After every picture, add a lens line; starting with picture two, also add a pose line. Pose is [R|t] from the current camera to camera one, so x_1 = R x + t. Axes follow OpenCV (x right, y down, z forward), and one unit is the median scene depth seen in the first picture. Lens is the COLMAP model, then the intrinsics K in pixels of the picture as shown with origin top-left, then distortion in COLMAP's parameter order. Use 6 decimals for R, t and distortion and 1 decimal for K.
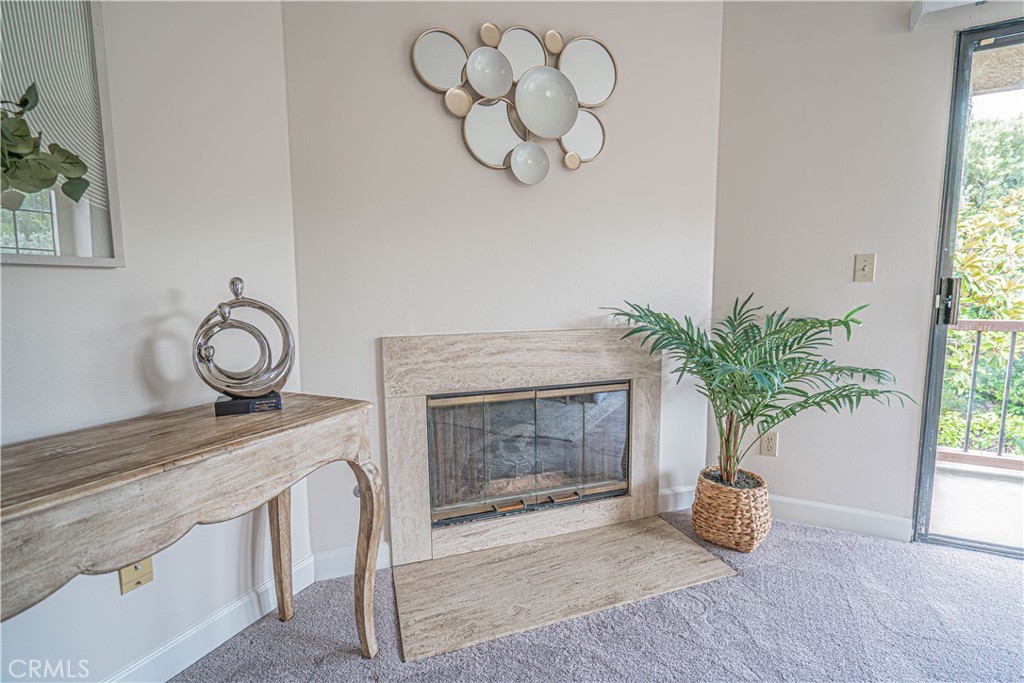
lens RADIAL K [[467.8, 0, 513.1], [0, 467.8, 345.3], [0, 0, 1]] dist [-0.005505, 0.001053]
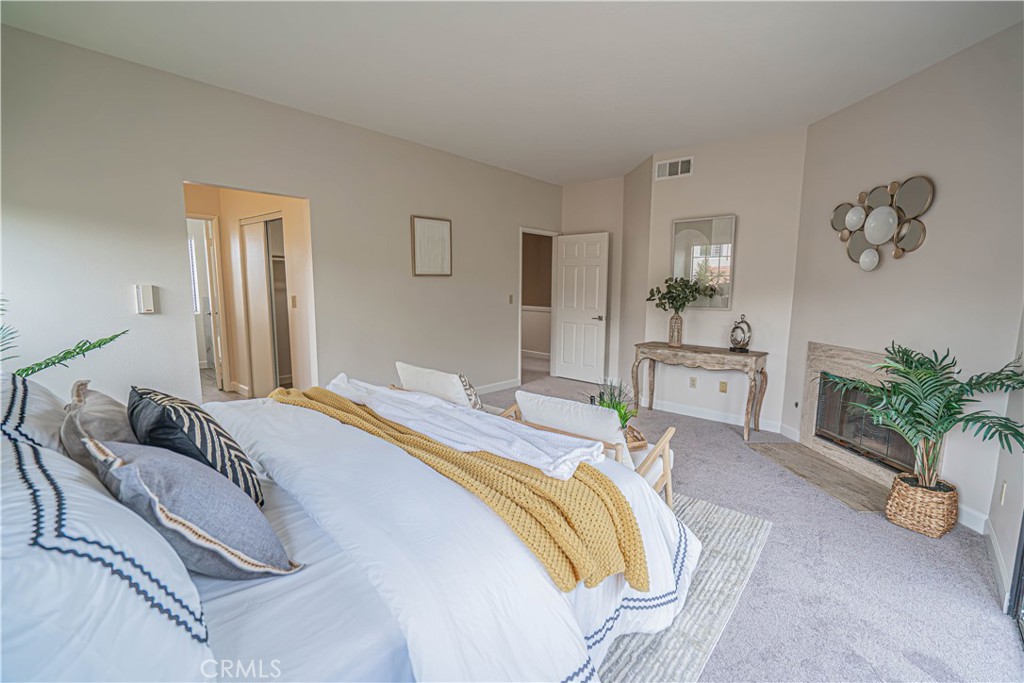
lens RADIAL K [[467.8, 0, 513.1], [0, 467.8, 345.3], [0, 0, 1]] dist [-0.005505, 0.001053]
pose [[-0.266216, 0.130831, -0.954993, 2.178232], [-0.107859, 0.980481, 0.164390, -0.207182], [0.957860, 0.146768, -0.246908, 0.163222]]
